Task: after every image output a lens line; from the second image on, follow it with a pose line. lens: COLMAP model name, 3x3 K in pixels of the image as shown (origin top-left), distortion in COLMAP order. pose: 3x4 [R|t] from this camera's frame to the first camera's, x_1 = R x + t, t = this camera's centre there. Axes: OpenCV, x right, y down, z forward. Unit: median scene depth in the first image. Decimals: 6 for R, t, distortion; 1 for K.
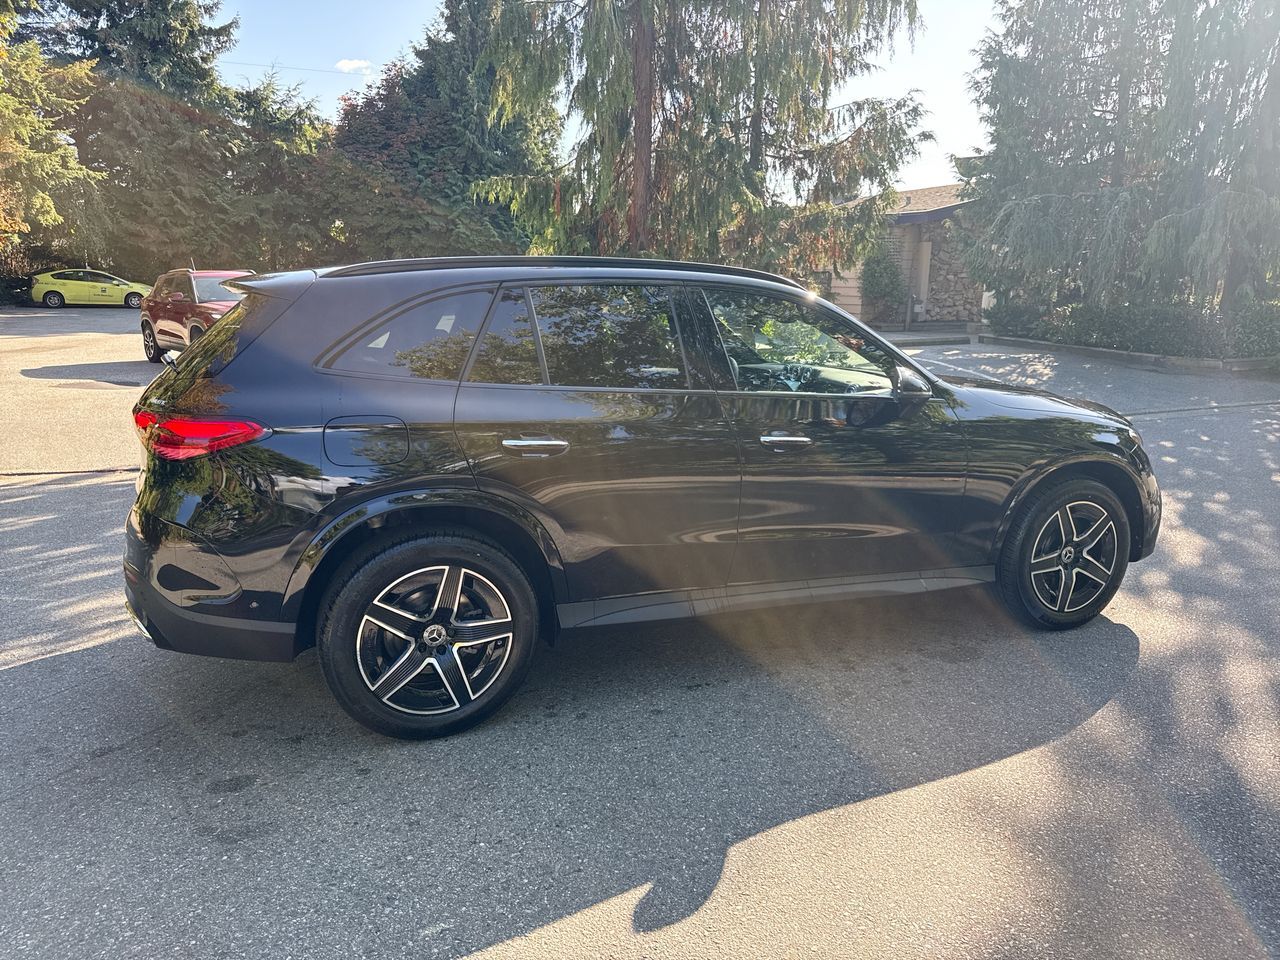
lens RADIAL K [[899.5, 0, 643.9], [0, 899.5, 485.1], [0, 0, 1]] dist [0.028970, -0.039302]
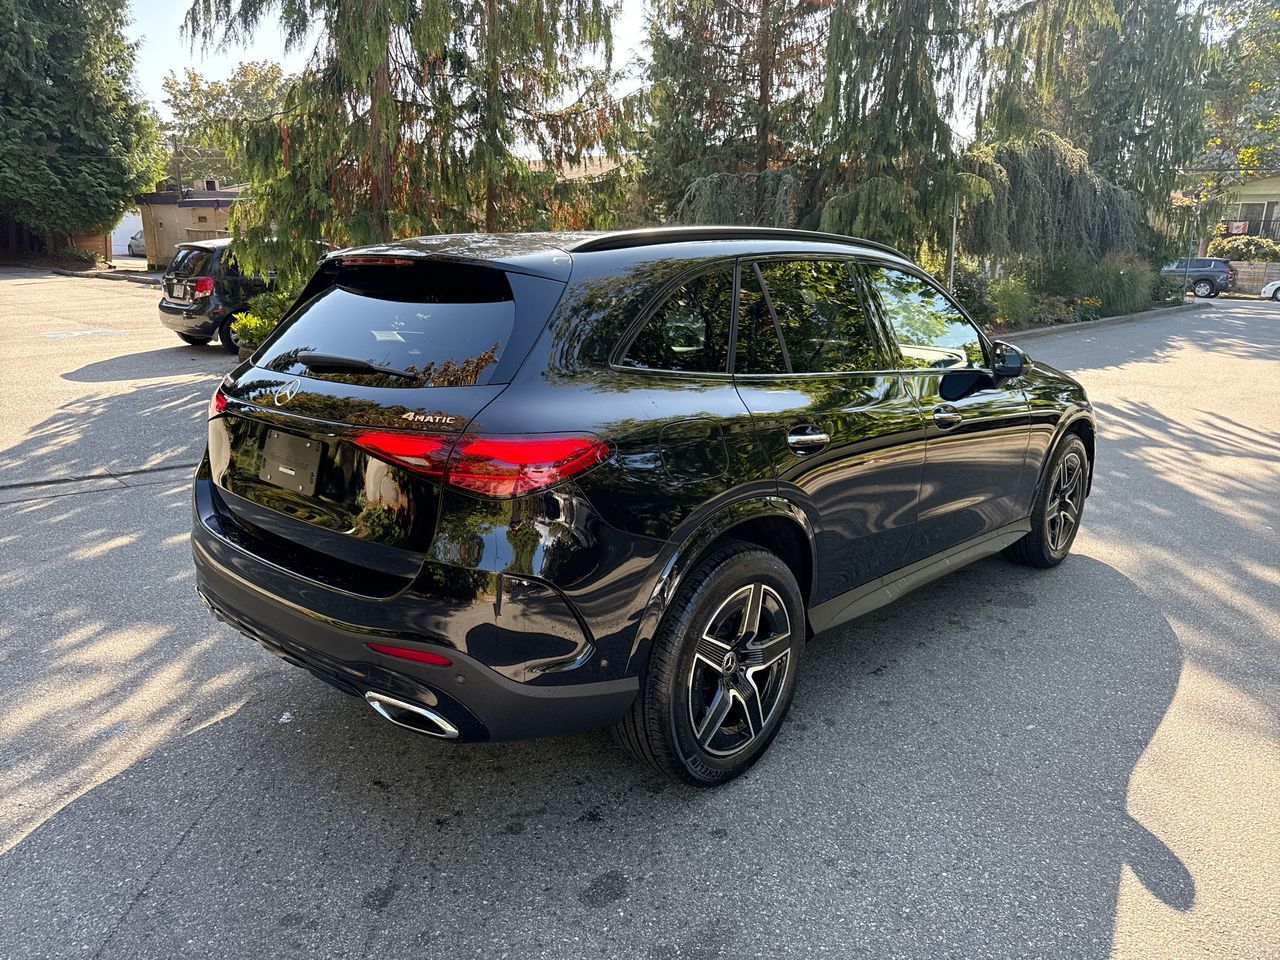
lens RADIAL K [[899.5, 0, 636.5], [0, 899.5, 487.9], [0, 0, 1]] dist [0.028970, -0.039302]
pose [[0.903303, -0.093164, 0.418765, -0.172290], [0.076323, 0.995462, 0.056830, -0.015727], [-0.422160, -0.019374, 0.906314, 0.063392]]
